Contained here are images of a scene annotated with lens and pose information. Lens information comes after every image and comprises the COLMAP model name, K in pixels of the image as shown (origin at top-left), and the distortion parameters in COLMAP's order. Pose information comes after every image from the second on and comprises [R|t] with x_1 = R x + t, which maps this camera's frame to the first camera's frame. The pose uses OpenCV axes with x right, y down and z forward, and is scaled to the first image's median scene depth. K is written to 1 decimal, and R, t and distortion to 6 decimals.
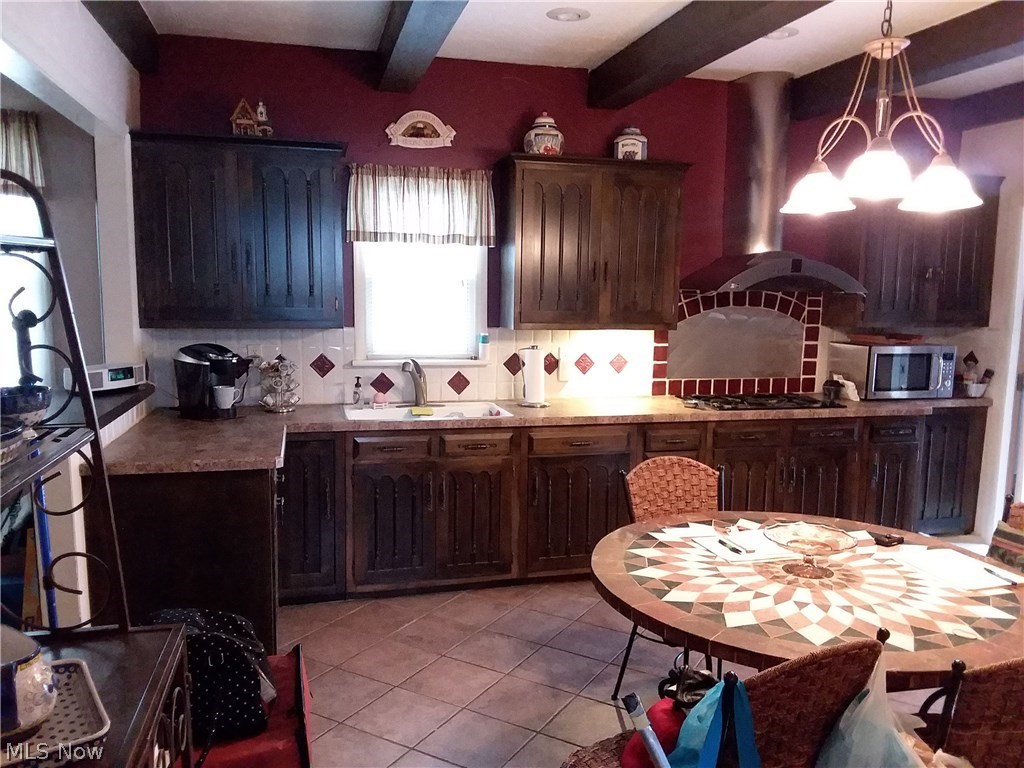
lens RADIAL K [[831.3, 0, 510.4], [0, 831.3, 399.0], [0, 0, 1]] dist [0.073425, -0.110484]
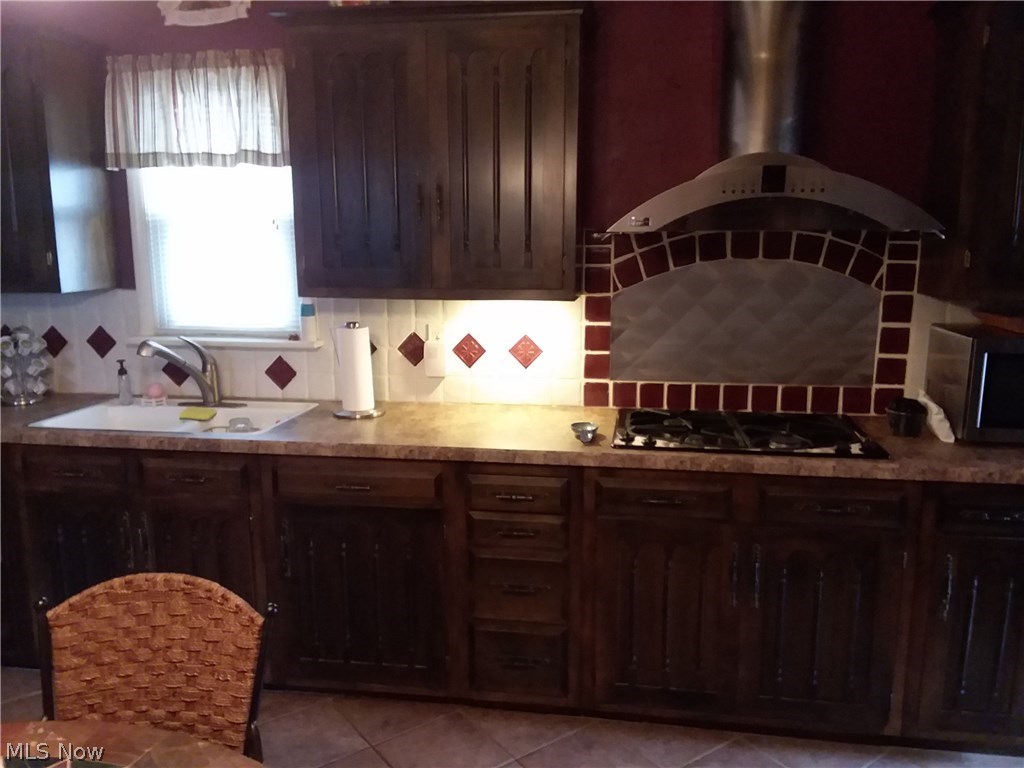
lens RADIAL K [[831.3, 0, 509.1], [0, 831.3, 393.9], [0, 0, 1]] dist [0.073425, -0.110484]
pose [[0.919280, 0.056666, -0.389503, 0.391939], [-0.038316, 0.997766, 0.054727, -0.048554], [0.391734, -0.035385, 0.919398, 0.451958]]
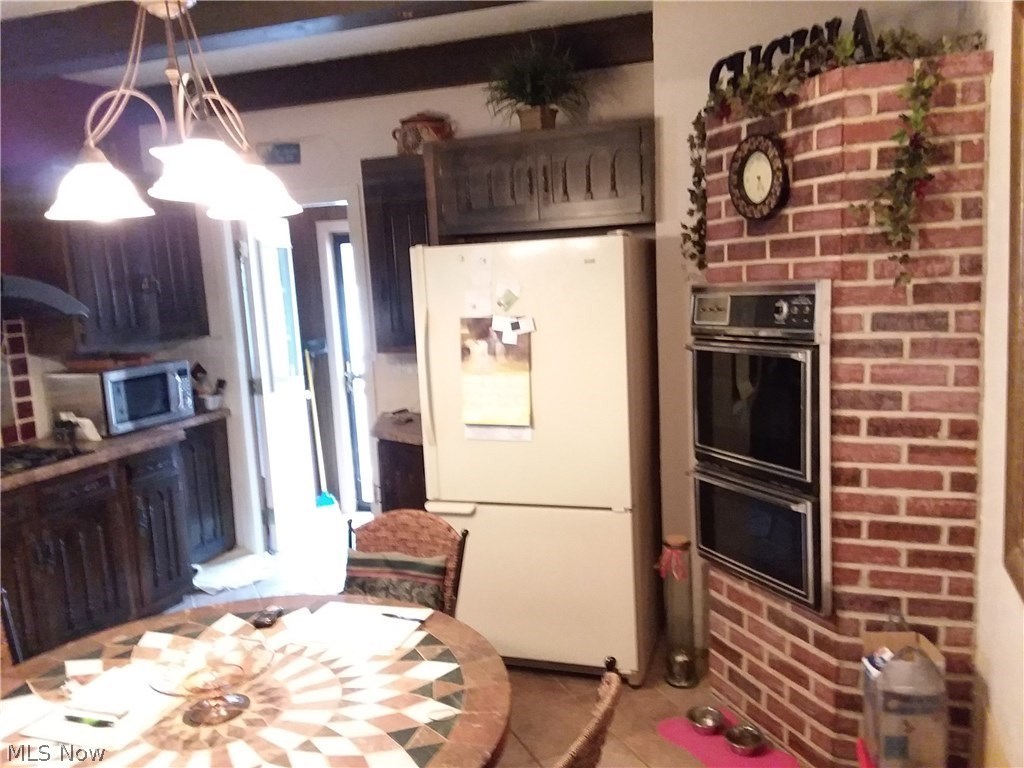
lens RADIAL K [[831.3, 0, 512.2], [0, 831.3, 390.6], [0, 0, 1]] dist [0.073425, -0.110484]
pose [[0.564448, -0.158383, 0.810131, -0.026978], [0.166107, 0.983138, 0.076474, -0.044723], [-0.808583, 0.091403, 0.581239, 0.188671]]
